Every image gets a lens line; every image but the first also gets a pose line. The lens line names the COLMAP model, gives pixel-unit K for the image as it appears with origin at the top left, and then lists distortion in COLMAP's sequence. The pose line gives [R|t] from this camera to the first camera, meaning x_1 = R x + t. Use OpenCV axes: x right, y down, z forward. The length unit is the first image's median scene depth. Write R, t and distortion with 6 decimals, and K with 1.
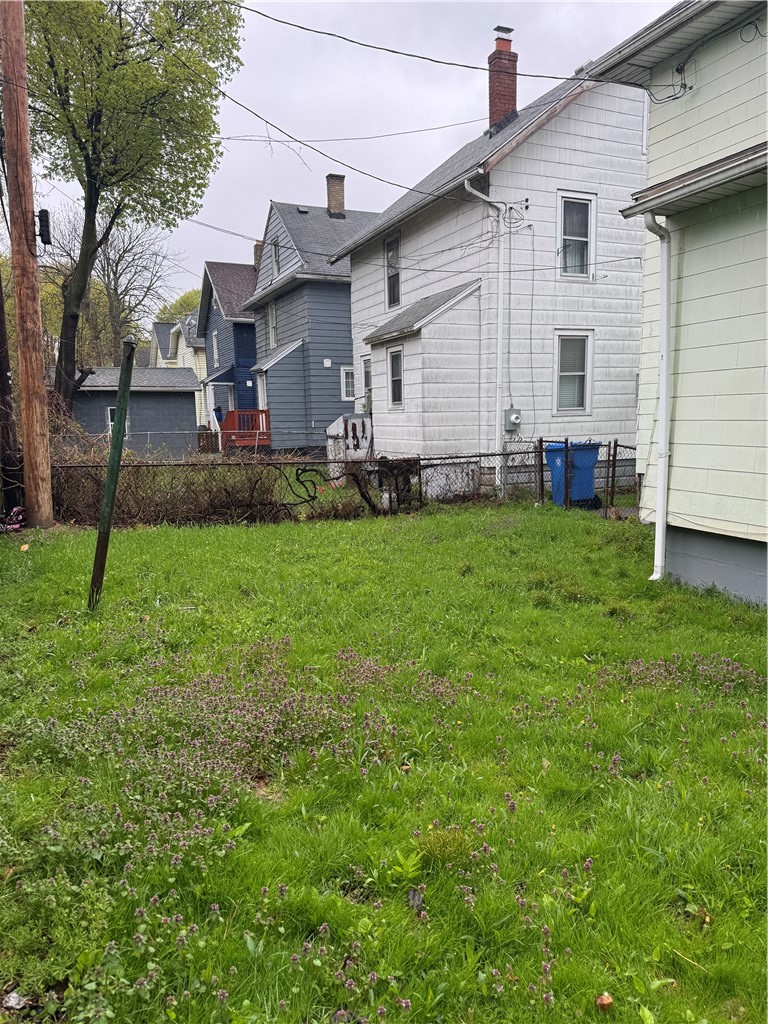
lens RADIAL K [[727.5, 0, 381.1], [0, 727.5, 509.5], [0, 0, 1]] dist [0.038498, -0.021254]
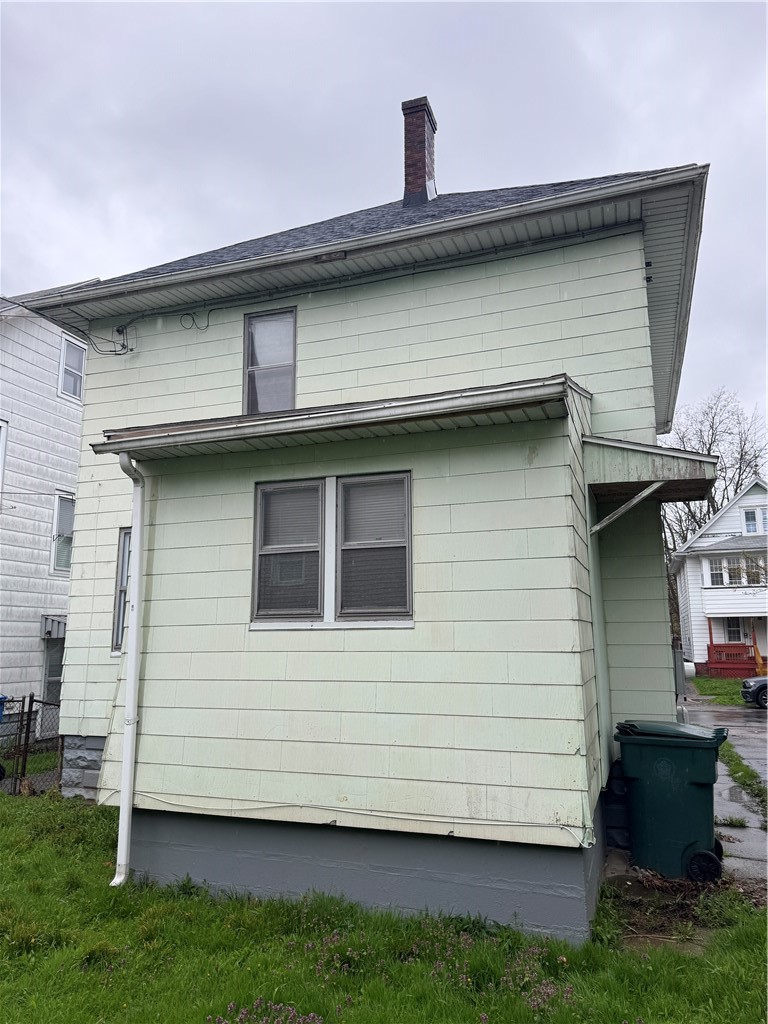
lens RADIAL K [[727.5, 0, 379.9], [0, 727.5, 519.3], [0, 0, 1]] dist [0.038498, -0.021254]
pose [[0.691382, 0.137726, 0.709240, -0.051613], [0.083301, 0.959920, -0.267608, -0.047396], [-0.717671, 0.244100, 0.652199, 0.175531]]
